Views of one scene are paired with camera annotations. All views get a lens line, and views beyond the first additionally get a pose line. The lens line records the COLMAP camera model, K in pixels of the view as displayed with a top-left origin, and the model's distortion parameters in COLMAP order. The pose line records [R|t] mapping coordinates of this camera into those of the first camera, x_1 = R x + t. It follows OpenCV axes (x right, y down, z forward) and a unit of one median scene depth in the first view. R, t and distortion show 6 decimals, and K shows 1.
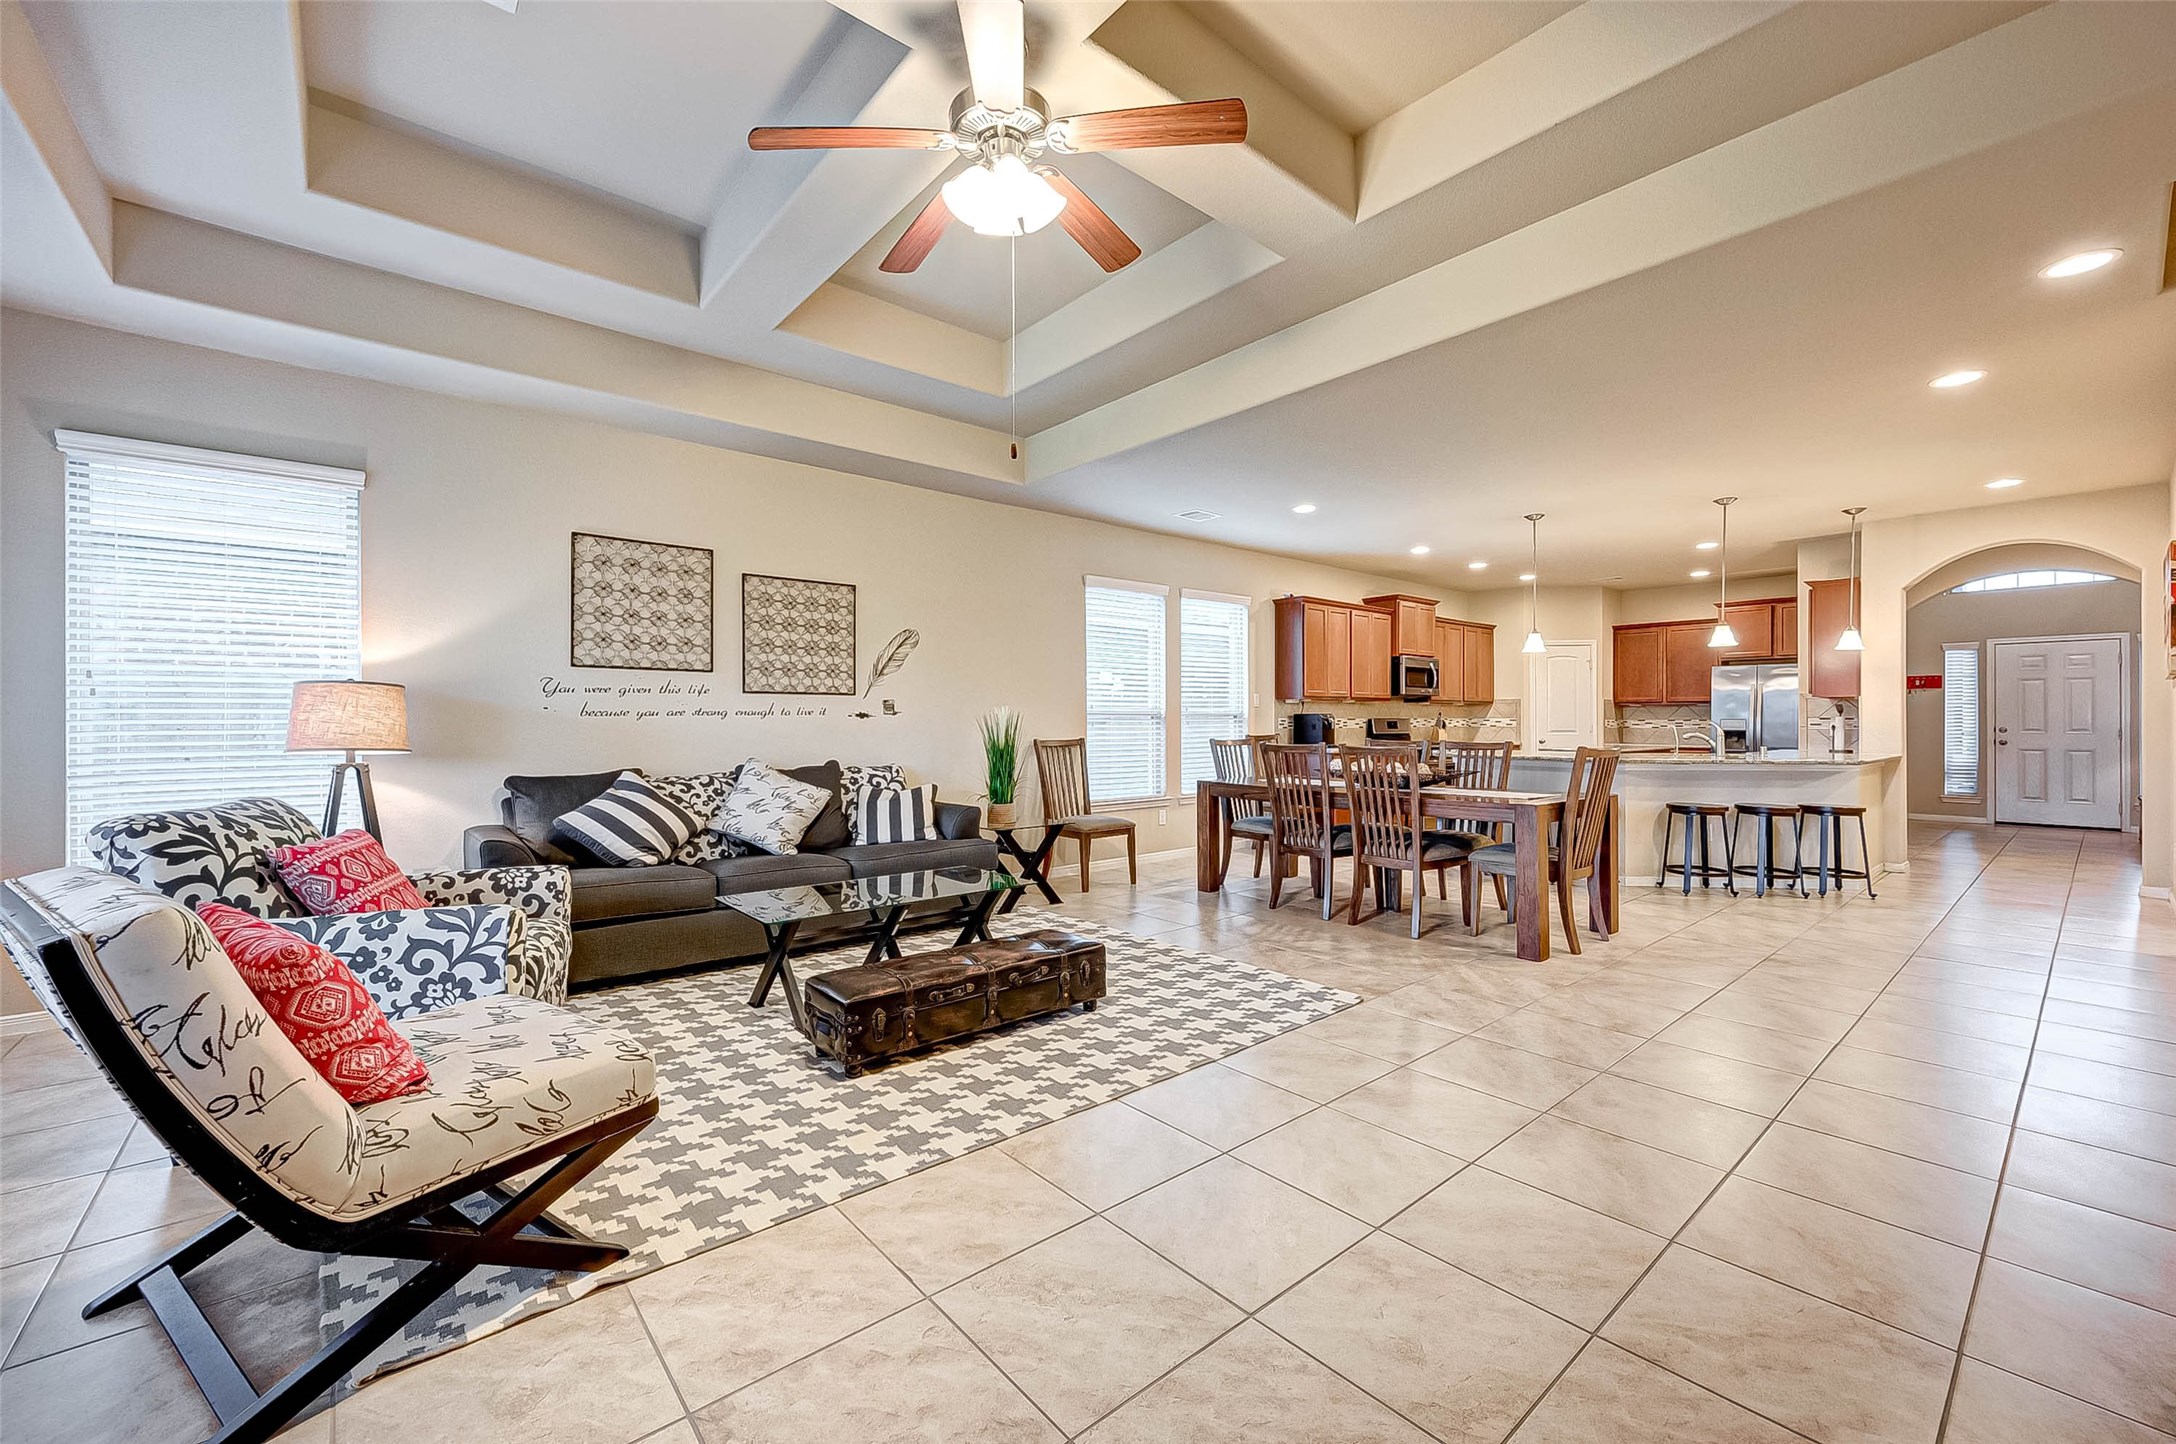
lens RADIAL K [[880.0, 0, 1095.6], [0, 880.0, 723.8], [0, 0, 1]] dist [0.003625, -0.000477]
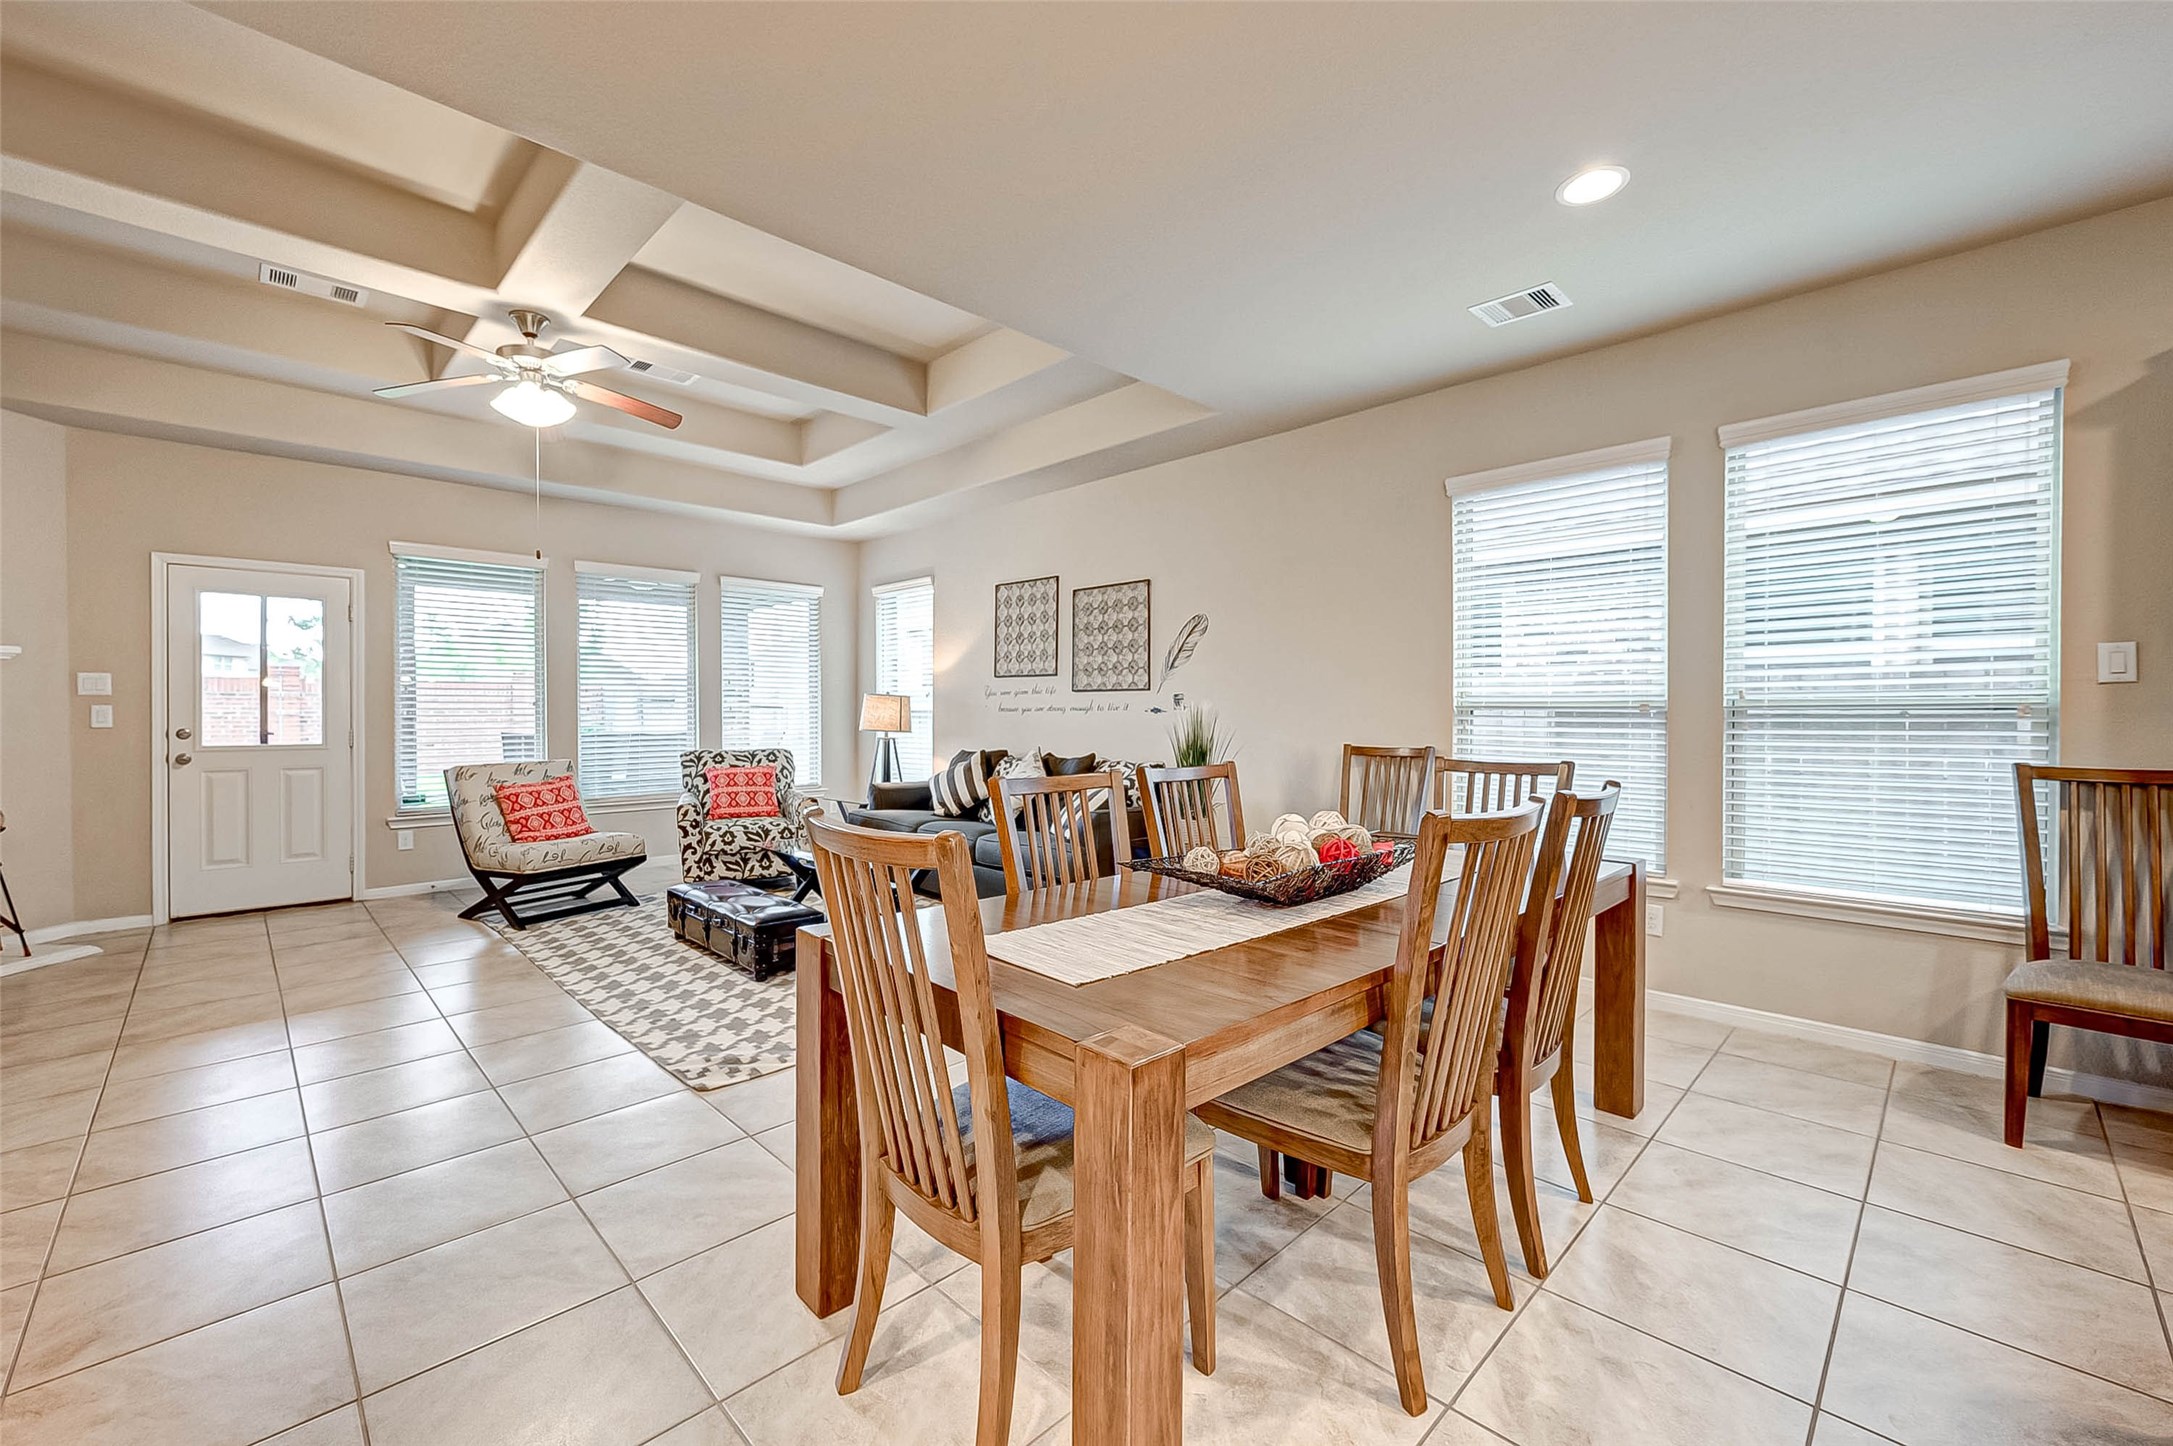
lens RADIAL K [[878.8, 0, 1056.9], [0, 878.8, 715.1], [0, 0, 1]] dist [0.003625, -0.000477]
pose [[0.068953, 0.007304, -0.997593, 0.933122], [-0.002894, 0.999970, 0.007121, -0.014829], [0.997616, 0.002396, 0.068972, 1.081597]]
